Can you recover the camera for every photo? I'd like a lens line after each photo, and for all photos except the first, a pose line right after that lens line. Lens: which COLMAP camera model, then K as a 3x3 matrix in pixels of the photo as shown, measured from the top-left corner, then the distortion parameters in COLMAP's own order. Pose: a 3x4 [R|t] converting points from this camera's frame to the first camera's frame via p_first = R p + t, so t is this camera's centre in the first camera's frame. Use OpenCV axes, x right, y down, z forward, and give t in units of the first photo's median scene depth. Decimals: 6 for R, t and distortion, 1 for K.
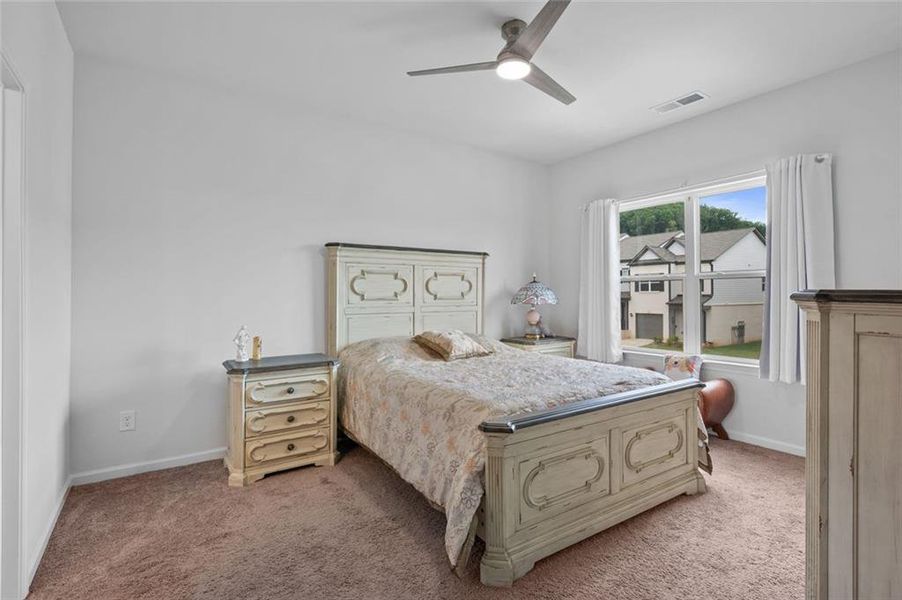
lens RADIAL K [[440.6, 0, 451.3], [0, 440.6, 290.6], [0, 0, 1]] dist [0.013157, 0.000767]
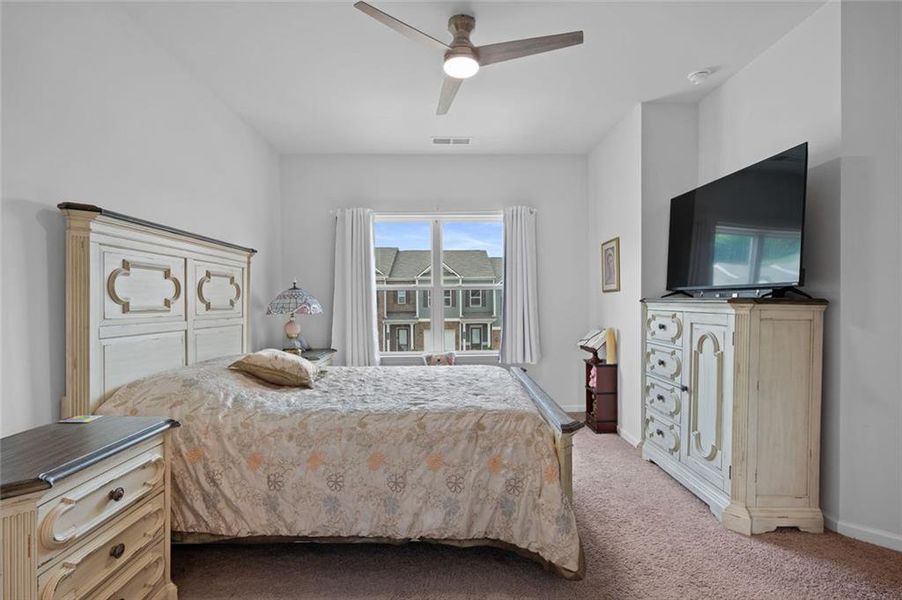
lens RADIAL K [[440.6, 0, 451.5], [0, 440.6, 308.3], [0, 0, 1]] dist [0.013157, 0.000767]
pose [[0.546846, -0.012904, 0.837134, -0.444701], [-0.001376, 0.999866, 0.016311, 0.006121], [-0.837232, -0.010071, 0.546755, 0.318721]]
